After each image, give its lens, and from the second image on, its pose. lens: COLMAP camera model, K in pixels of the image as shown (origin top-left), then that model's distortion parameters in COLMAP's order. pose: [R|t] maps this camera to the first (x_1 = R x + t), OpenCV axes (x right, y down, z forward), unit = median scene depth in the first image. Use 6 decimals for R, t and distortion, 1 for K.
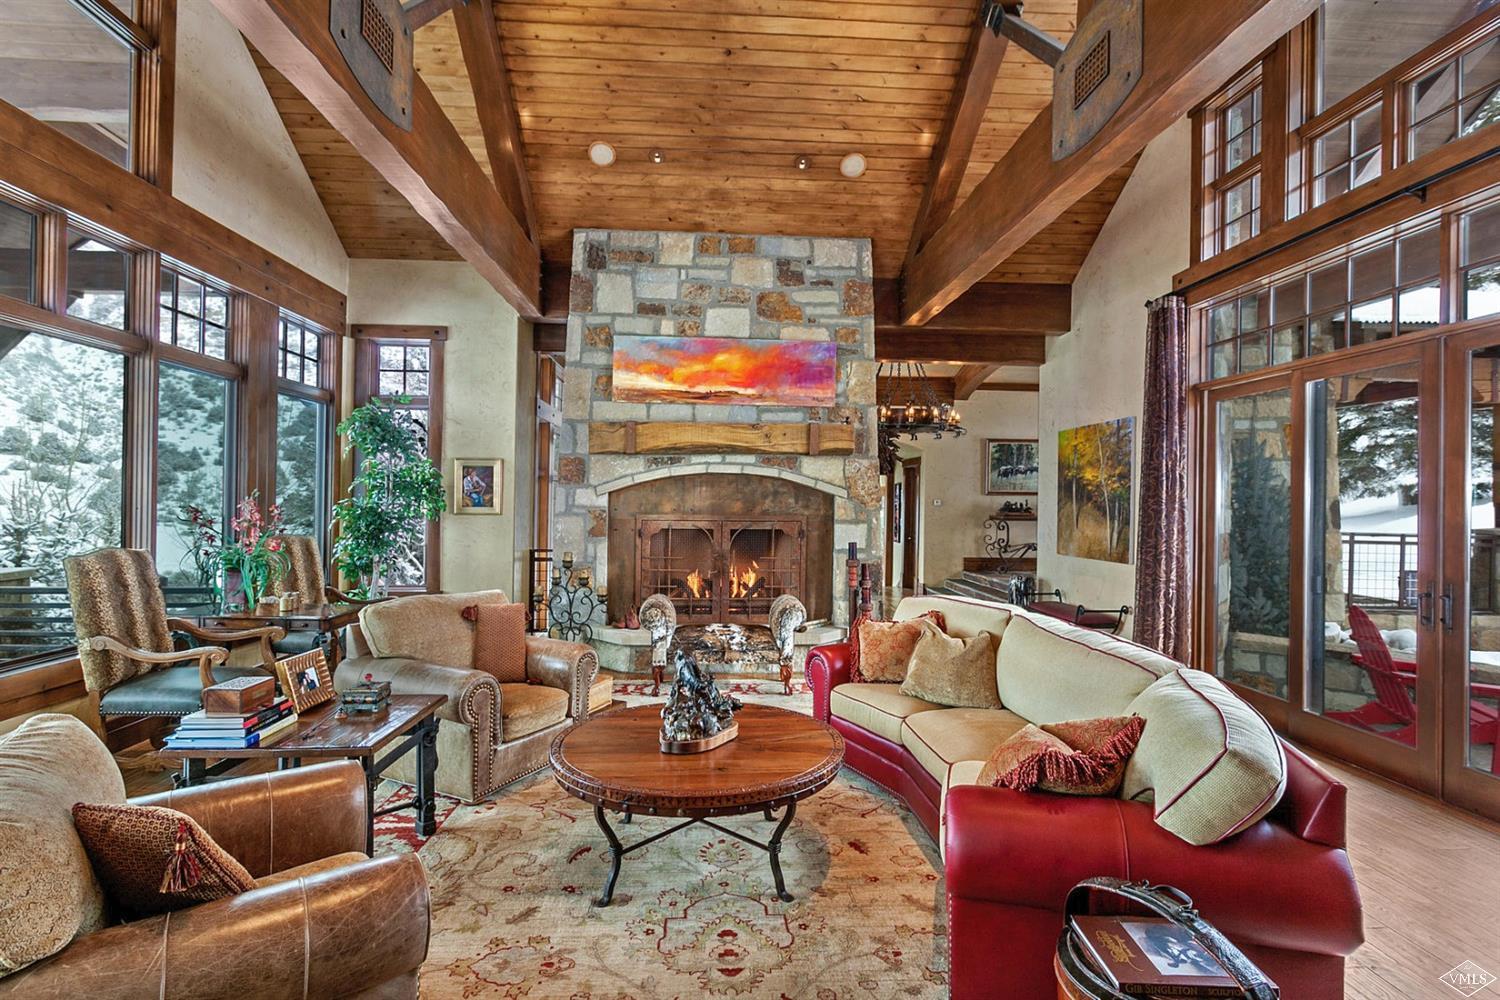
lens RADIAL K [[729.7, 0, 746.6], [0, 729.7, 498.4], [0, 0, 1]] dist [-0.001627, 0.002472]
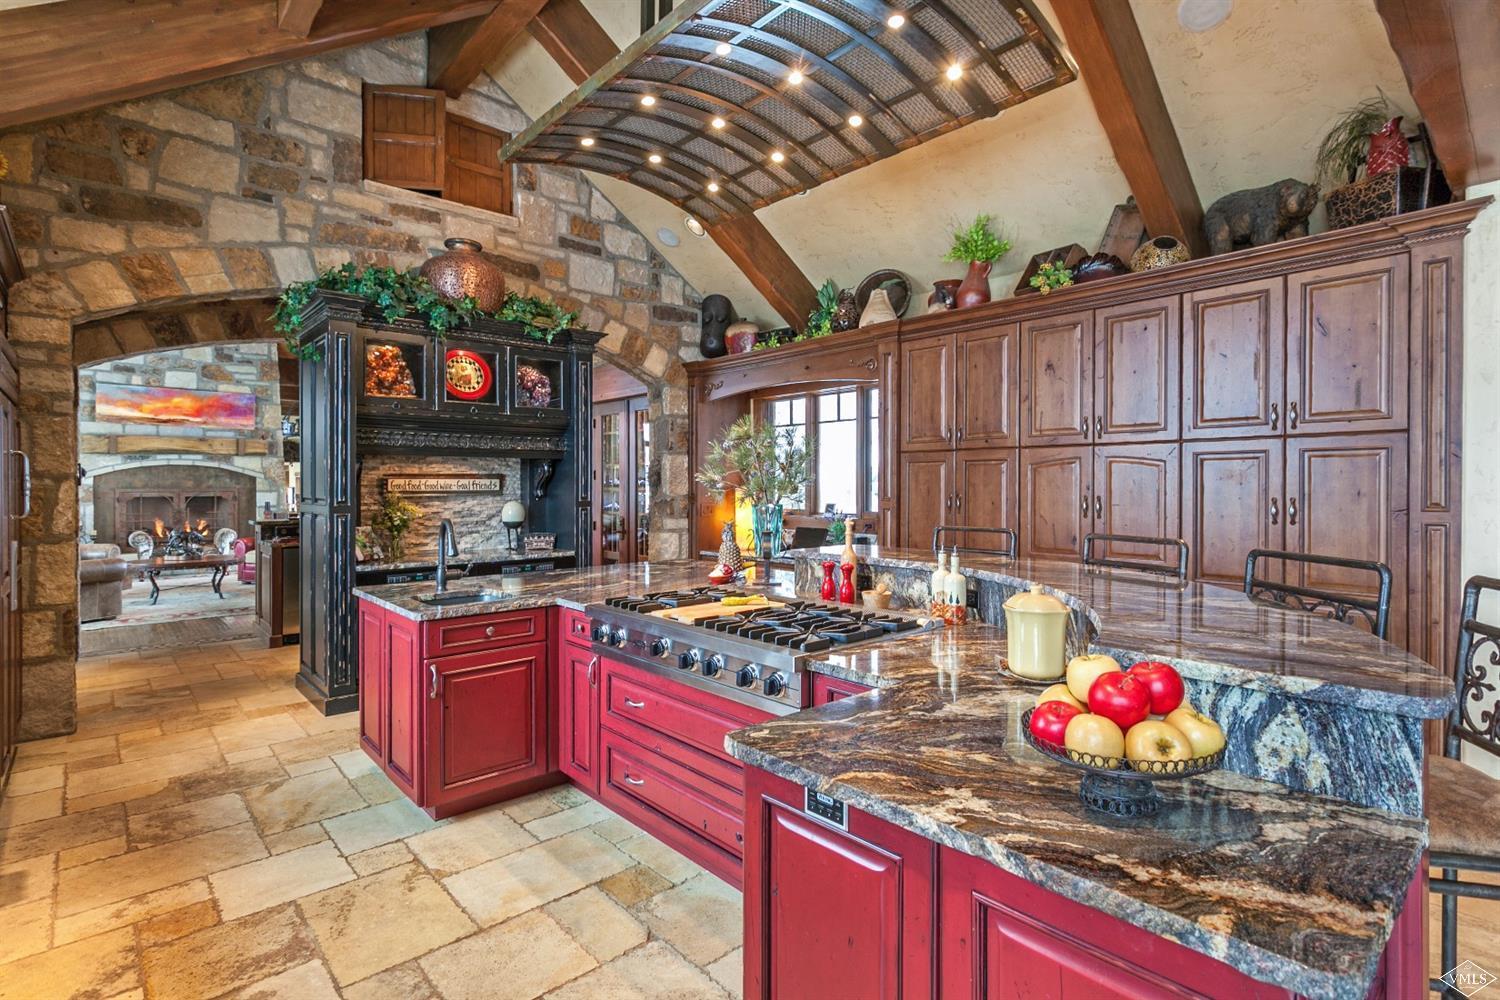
lens RADIAL K [[729.7, 0, 745.6], [0, 729.7, 493.8], [0, 0, 1]] dist [-0.001627, 0.002472]
pose [[0.785101, -0.019001, 0.619076, -0.051765], [0.005026, 0.999692, 0.024309, -0.000736], [-0.619347, -0.015974, 0.784955, -1.239388]]
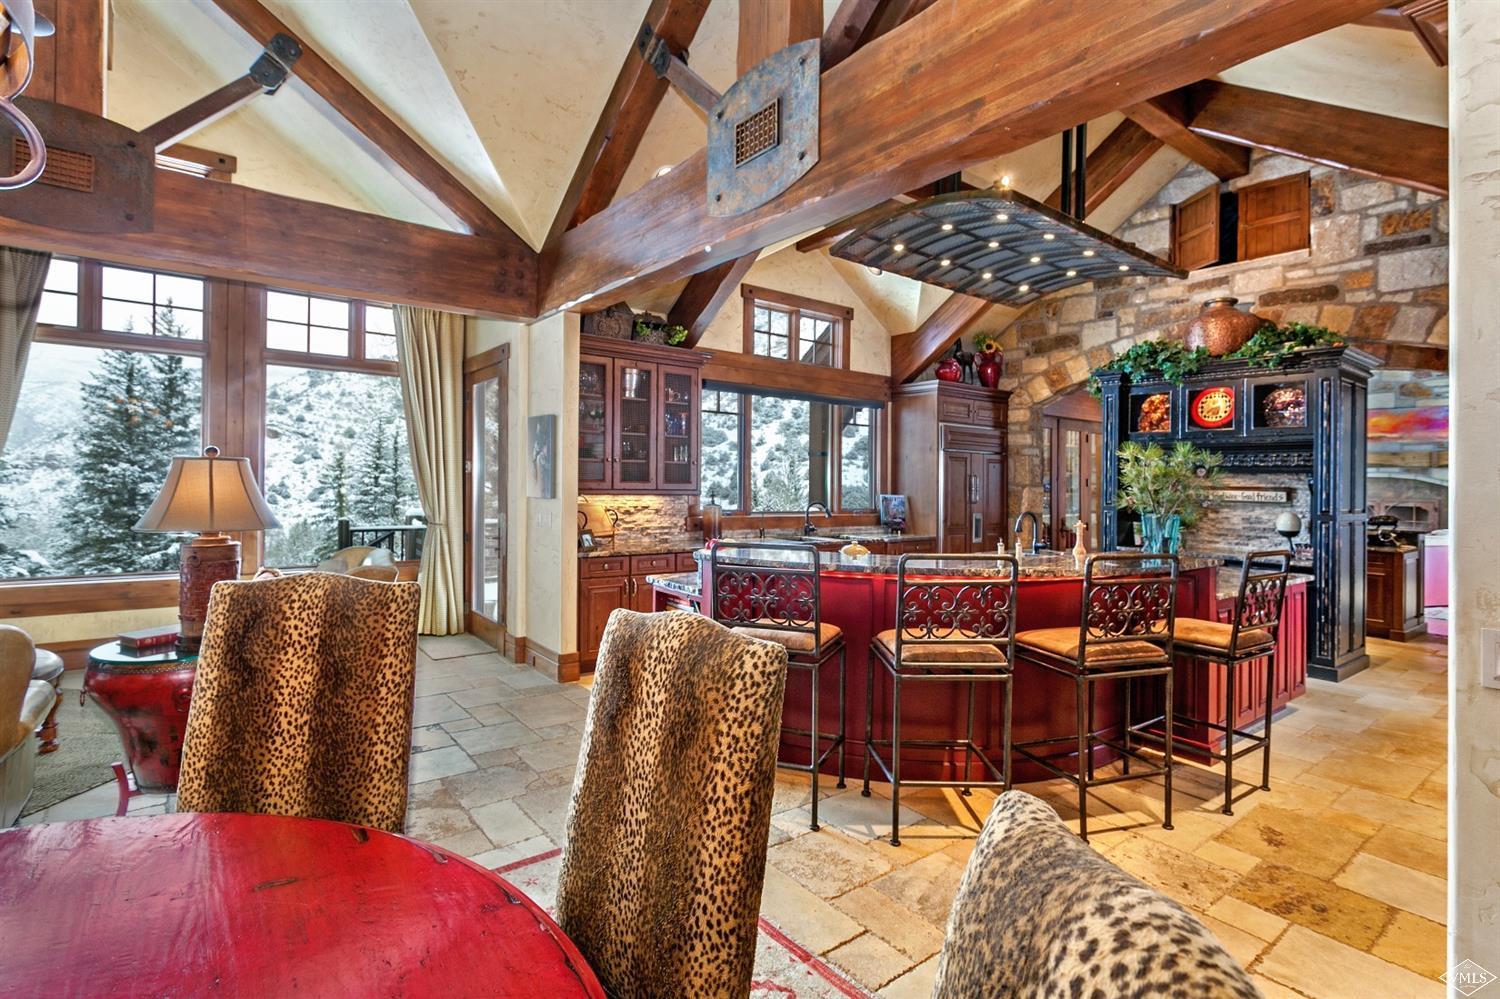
lens RADIAL K [[729.7, 0, 759.5], [0, 729.7, 484.6], [0, 0, 1]] dist [-0.001627, 0.002472]
pose [[0.573173, 0.006454, -0.819409, 0.623660], [-0.009089, 0.999958, 0.001518, -0.003224], [0.819384, 0.006578, 0.573207, -1.482300]]
